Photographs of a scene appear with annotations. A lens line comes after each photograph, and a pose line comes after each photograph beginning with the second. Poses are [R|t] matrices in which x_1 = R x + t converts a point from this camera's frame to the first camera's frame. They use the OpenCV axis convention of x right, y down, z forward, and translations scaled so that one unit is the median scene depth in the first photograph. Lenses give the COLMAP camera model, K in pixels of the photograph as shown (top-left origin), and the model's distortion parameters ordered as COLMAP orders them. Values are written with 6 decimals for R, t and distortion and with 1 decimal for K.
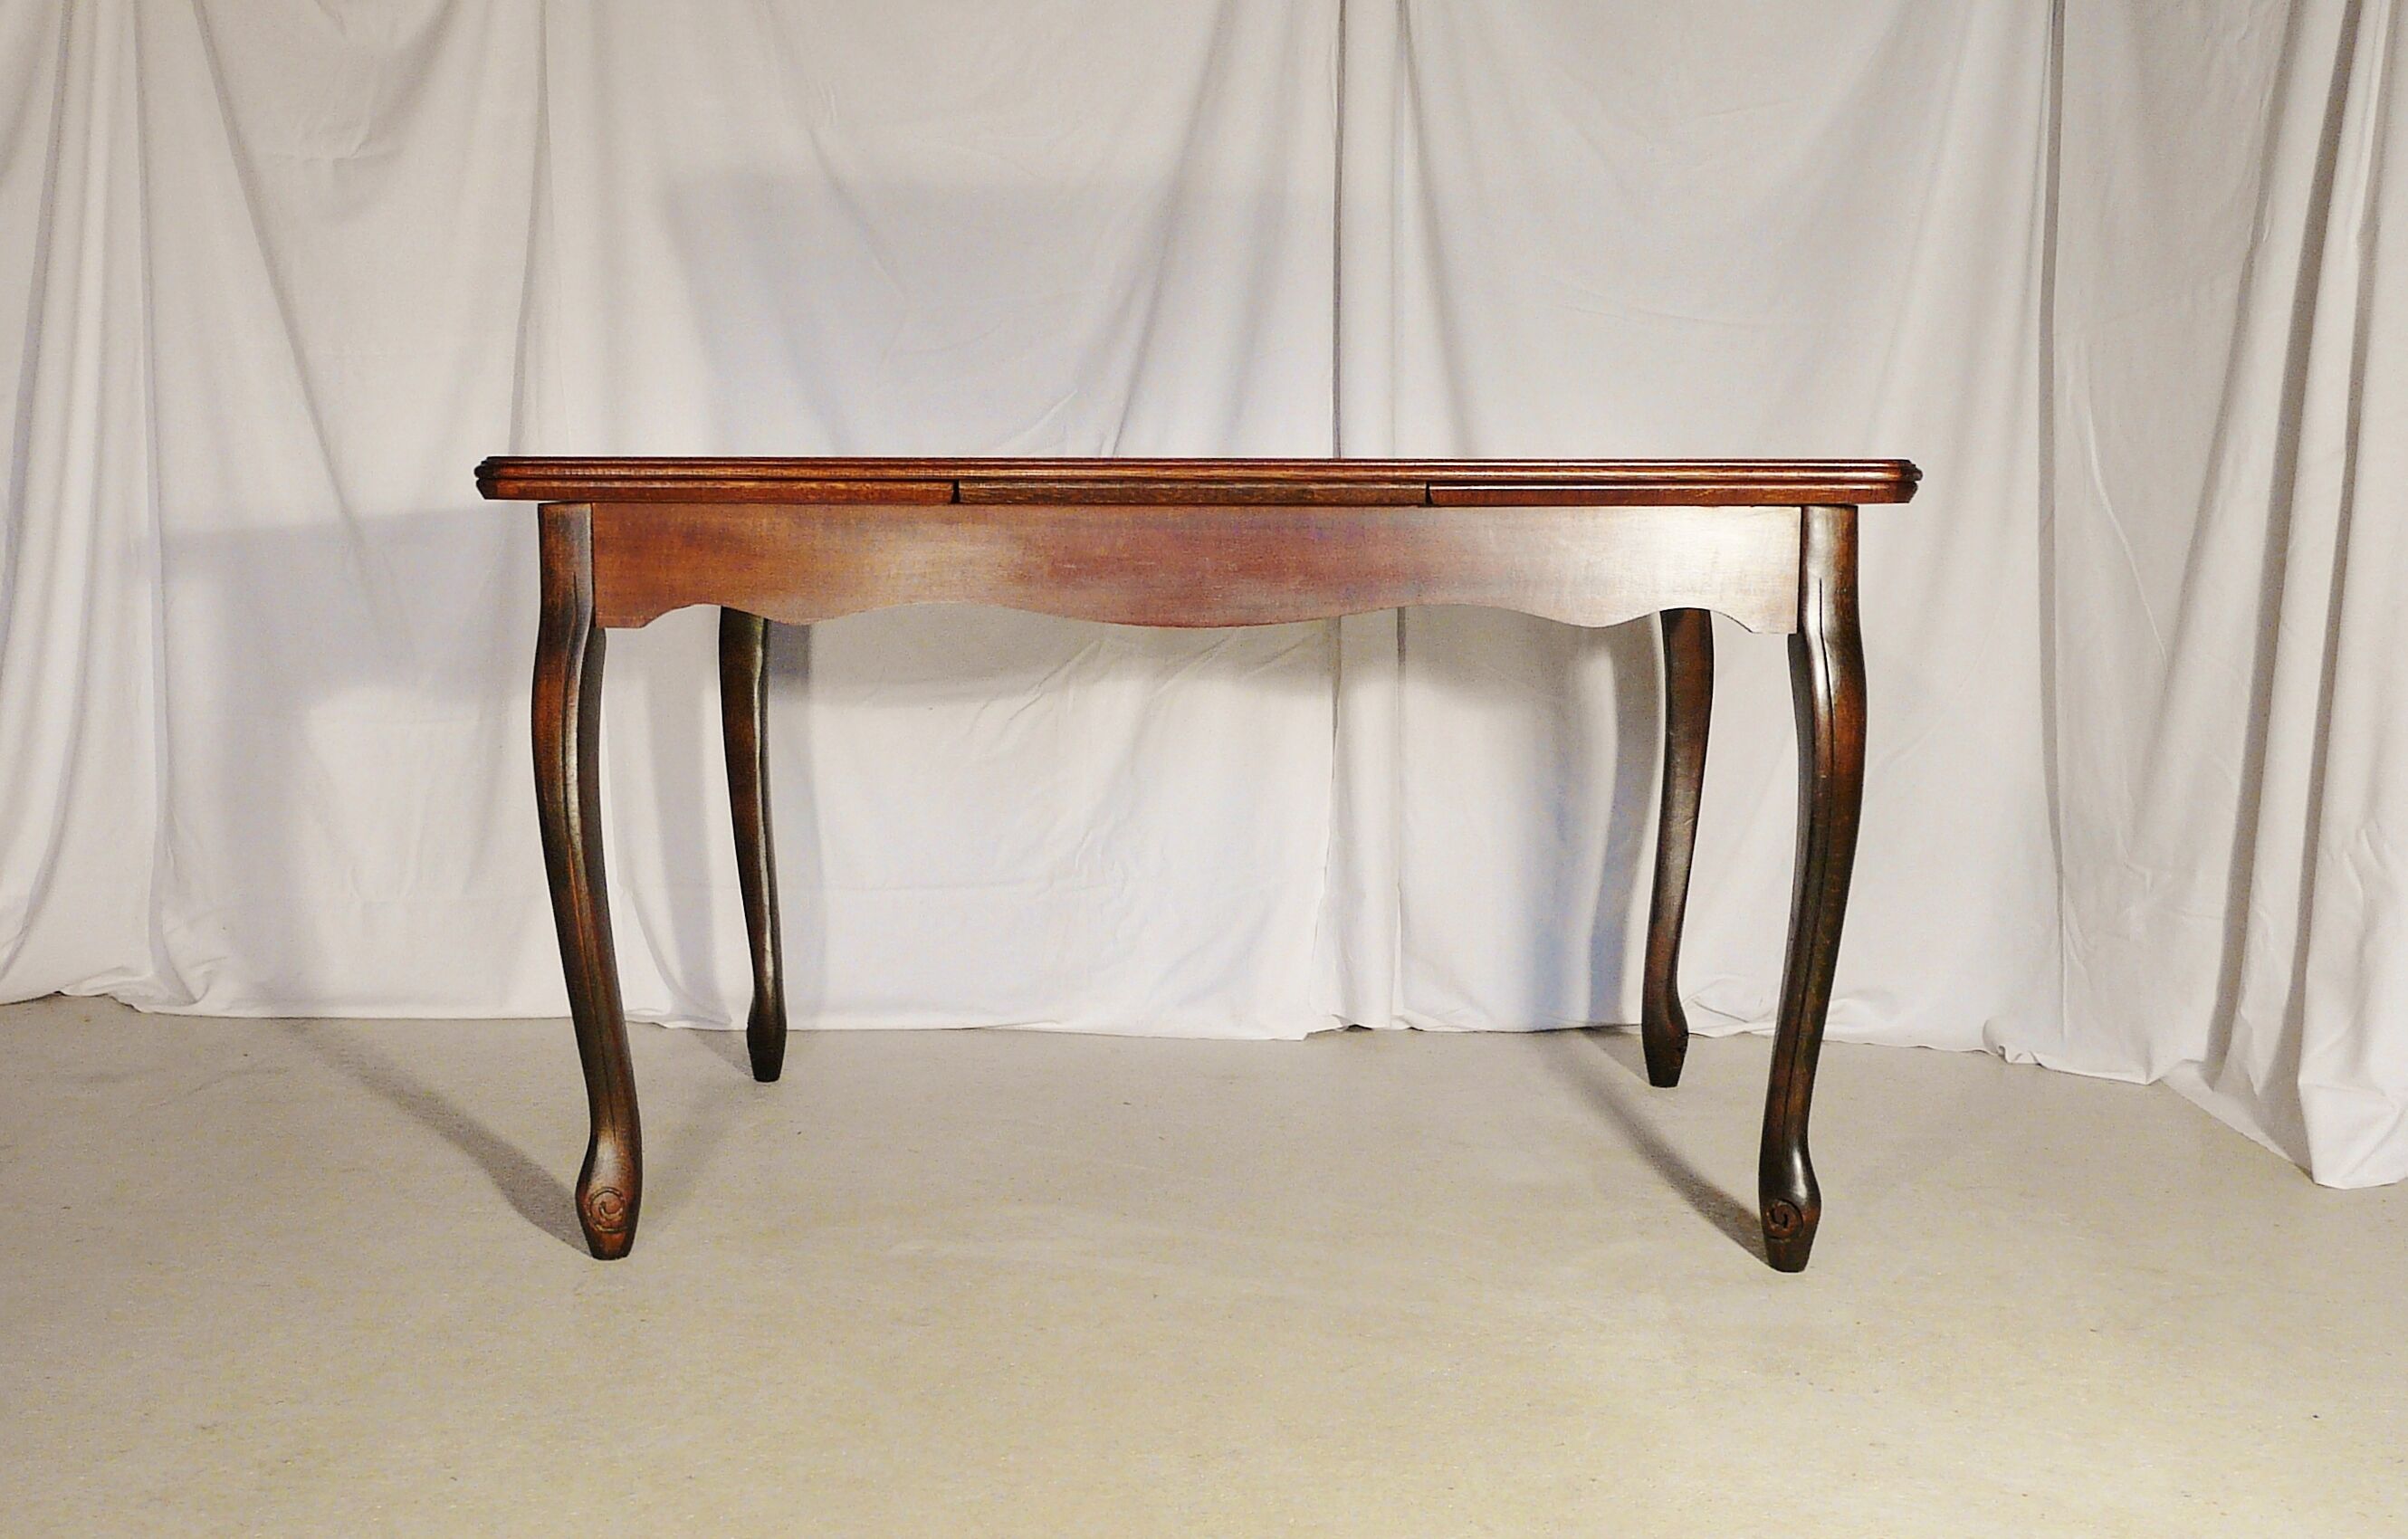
lens RADIAL K [[2338.4, 0, 1201.6], [0, 2338.4, 760.6], [0, 0, 1]] dist [-0.017513, 0.000000]
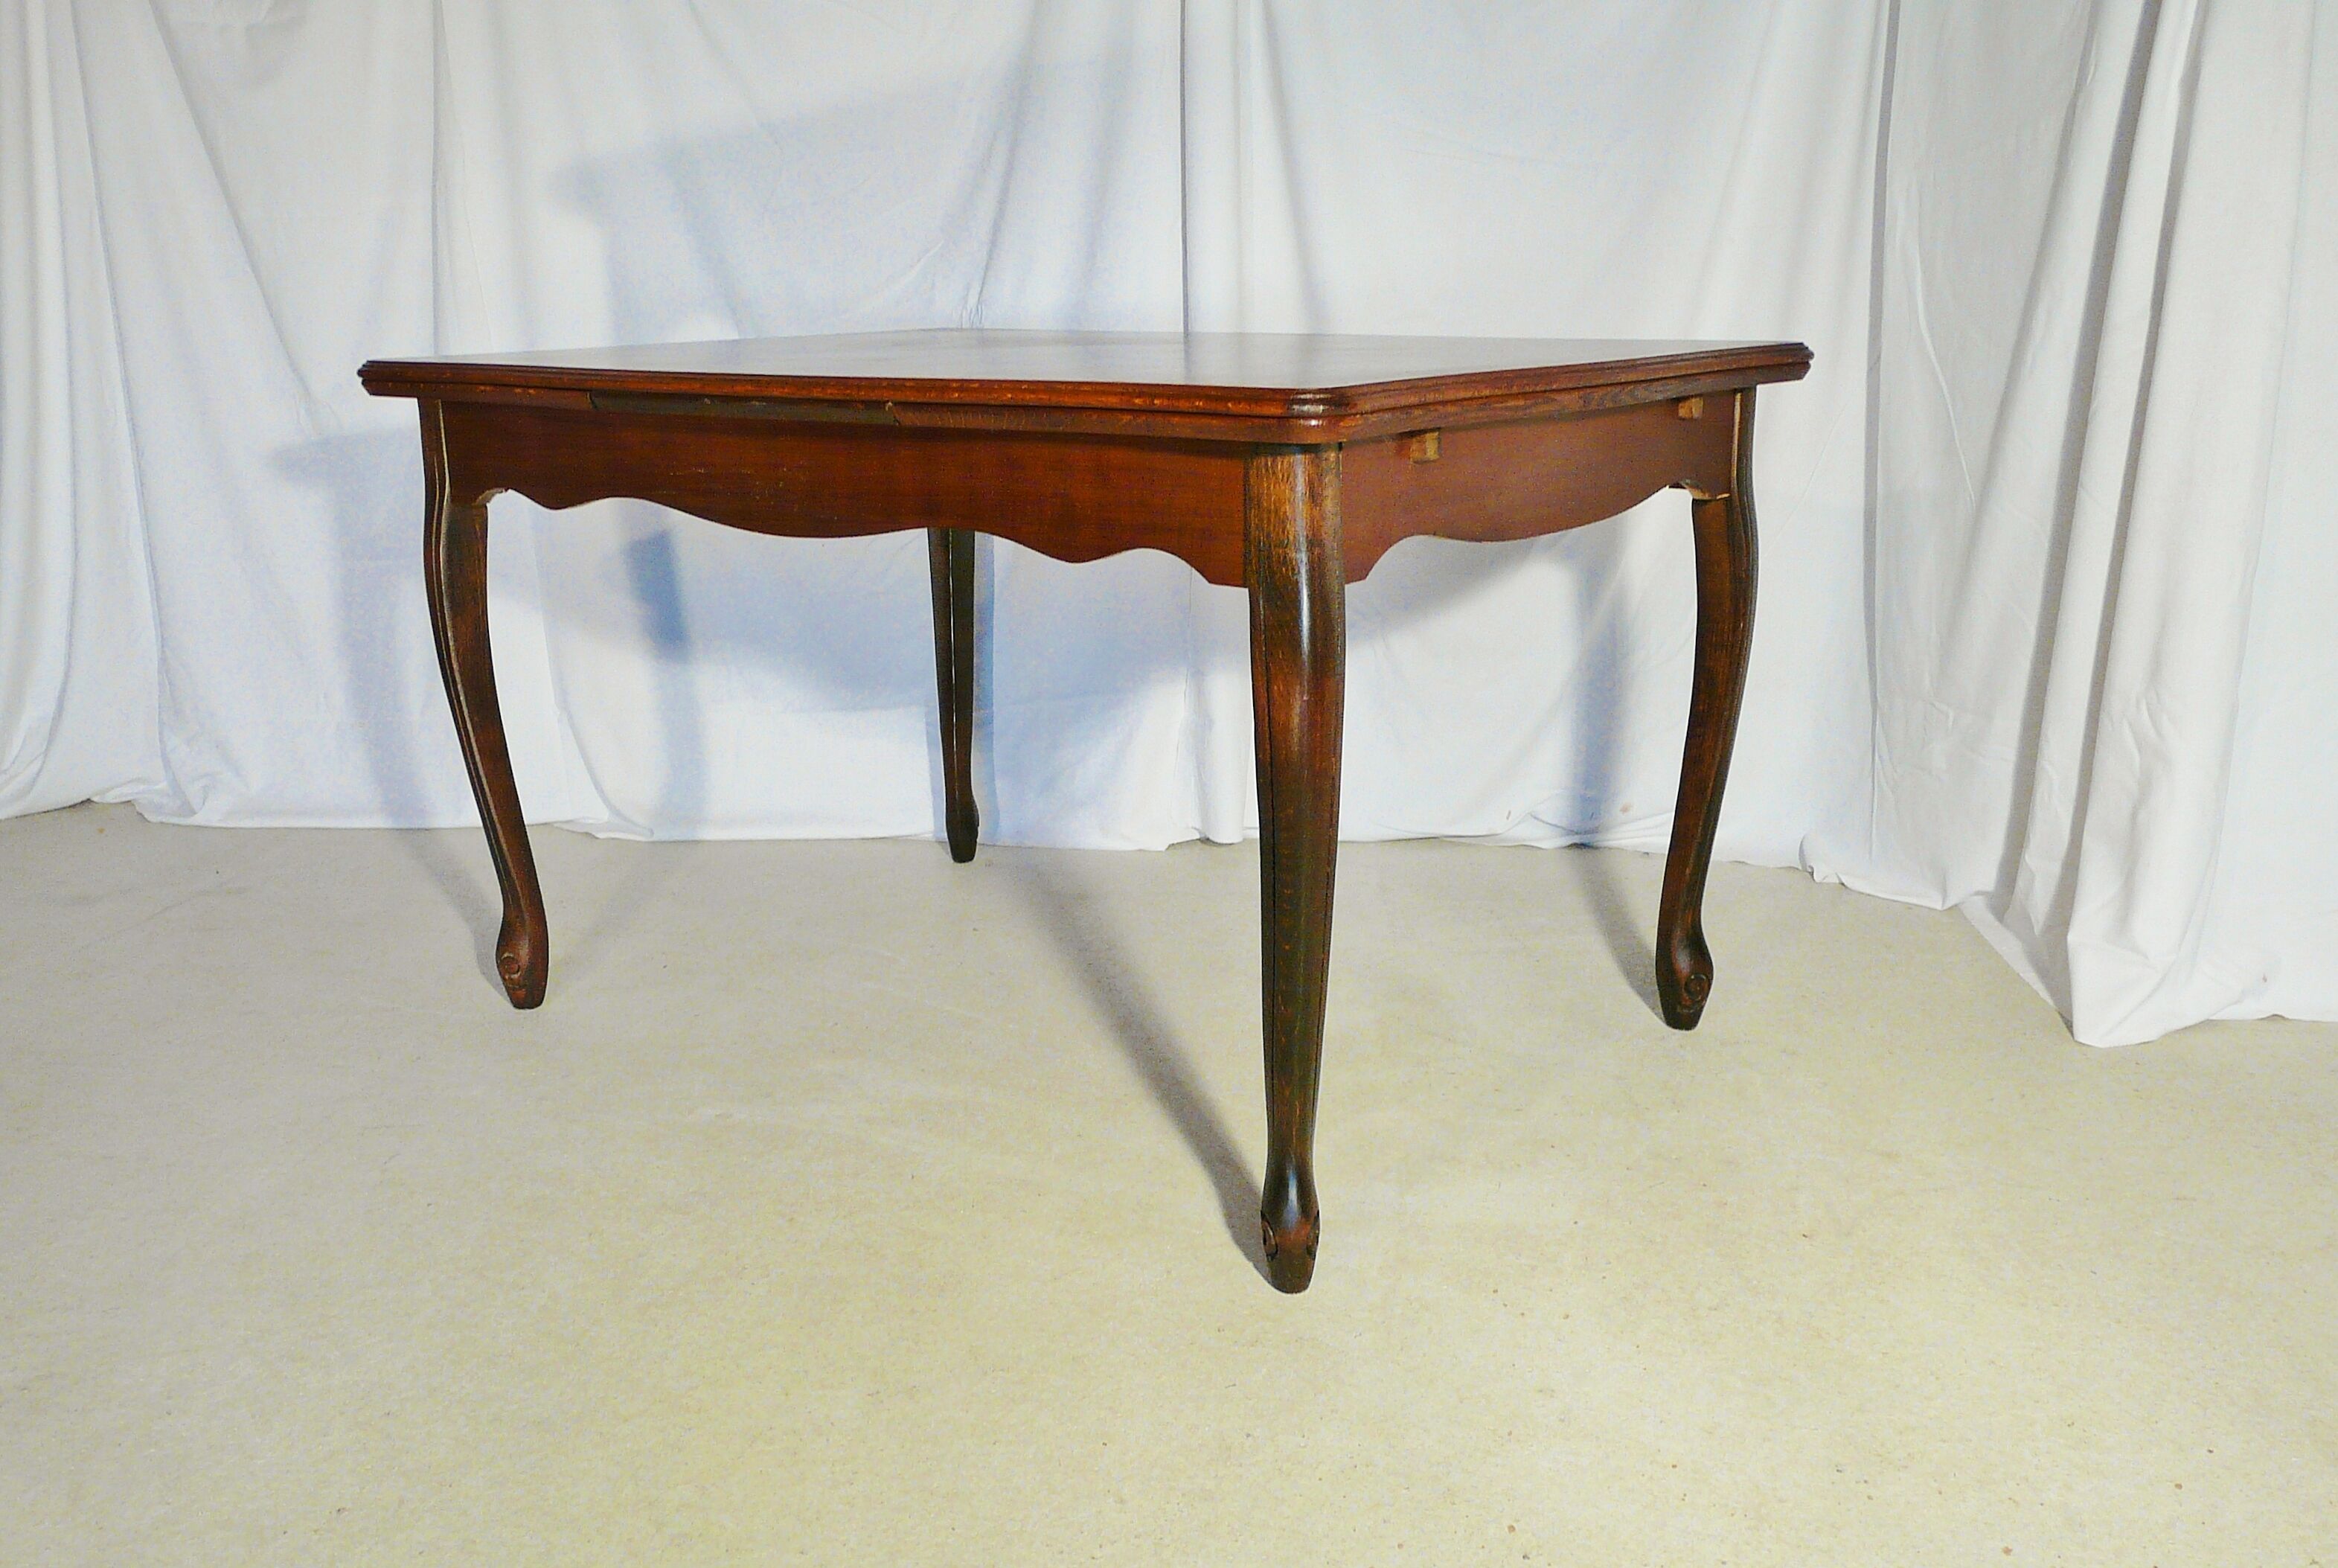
lens RADIAL K [[1961.8, 0, 1154.2], [0, 1961.8, 801.2], [0, 0, 1]] dist [-0.028106, 0.021358]
pose [[0.998555, -0.004097, -0.053585, 0.105672], [0.012509, 0.987424, 0.157597, -0.058412], [0.052265, -0.158039, 0.986049, 0.126698]]
